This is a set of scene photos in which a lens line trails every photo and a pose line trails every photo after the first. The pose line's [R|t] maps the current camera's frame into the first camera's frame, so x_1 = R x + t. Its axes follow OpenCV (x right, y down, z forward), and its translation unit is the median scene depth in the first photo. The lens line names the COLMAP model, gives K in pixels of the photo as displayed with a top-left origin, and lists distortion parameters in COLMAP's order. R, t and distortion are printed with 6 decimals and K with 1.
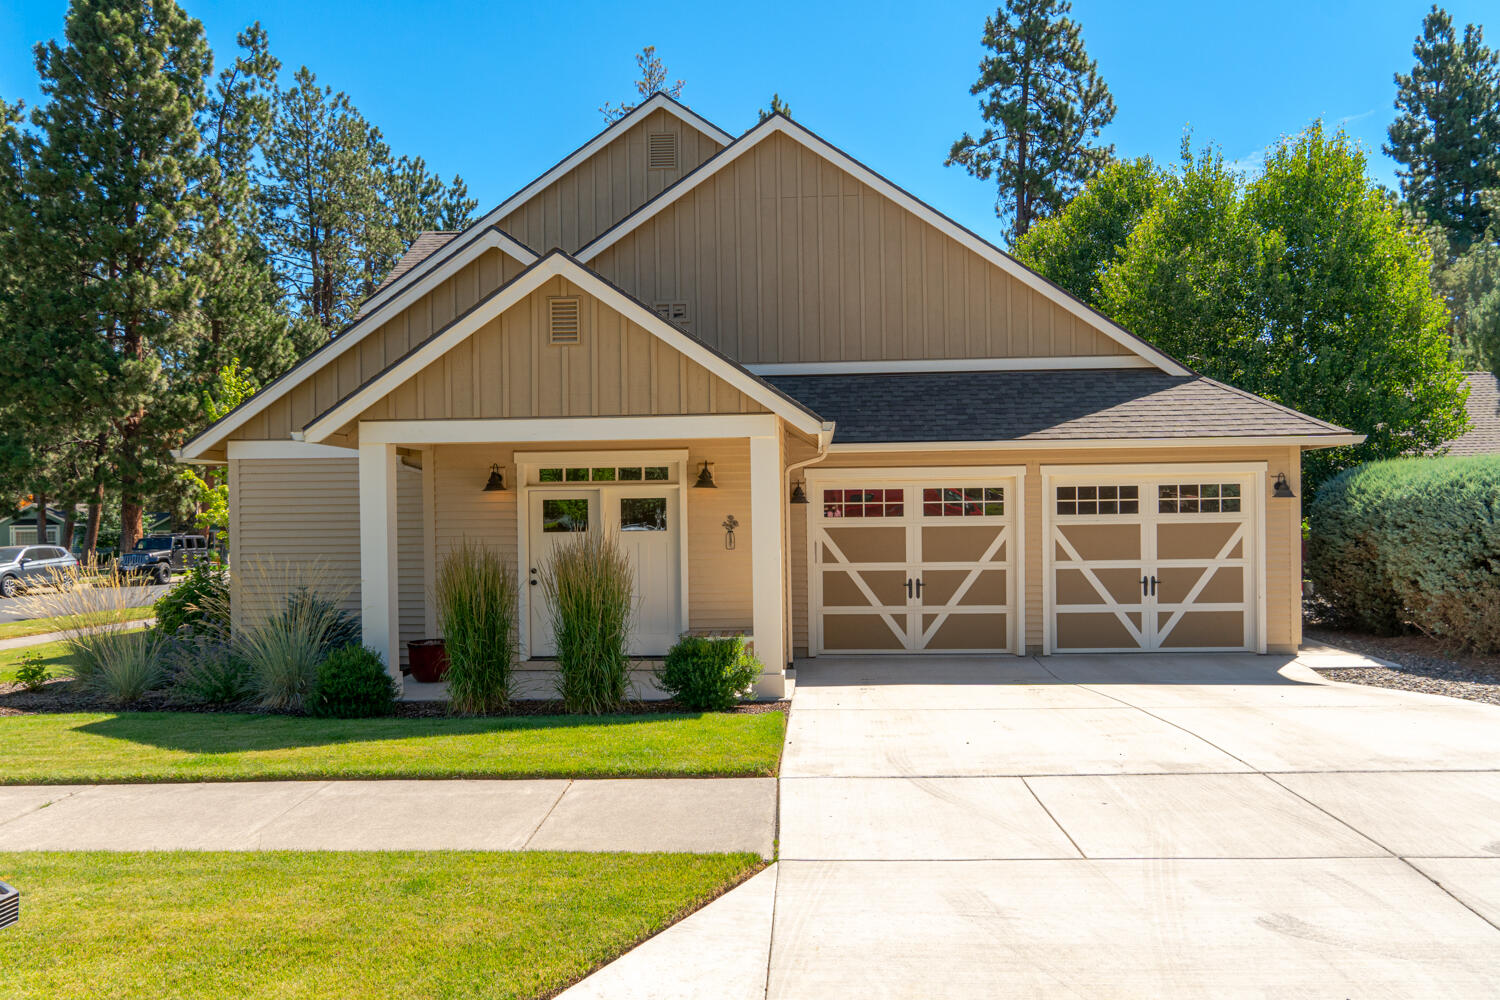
lens RADIAL K [[1174.6, 0, 756.3], [0, 1174.6, 495.9], [0, 0, 1]] dist [0.002654, 0.009006]
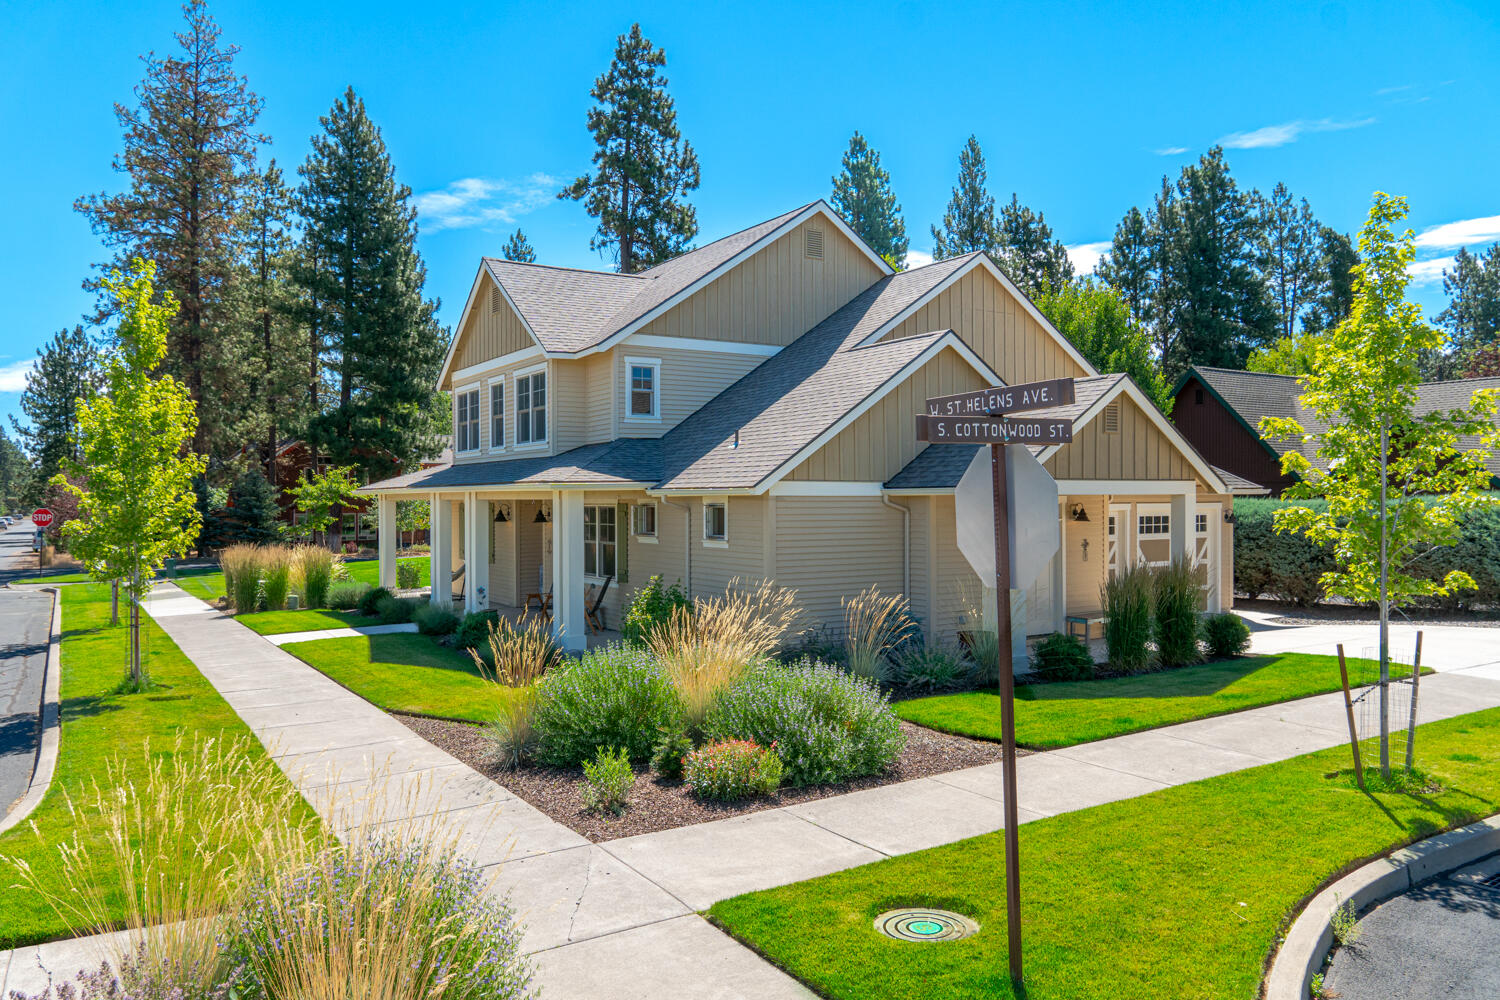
lens RADIAL K [[1101.1, 0, 756.6], [0, 1101.1, 508.6], [0, 0, 1]] dist [-0.013892, 0.017953]
pose [[0.826114, 0.008753, 0.563435, -1.097992], [-0.024847, 0.999473, 0.020905, -0.039394], [-0.562955, -0.031269, 0.825896, 0.056267]]
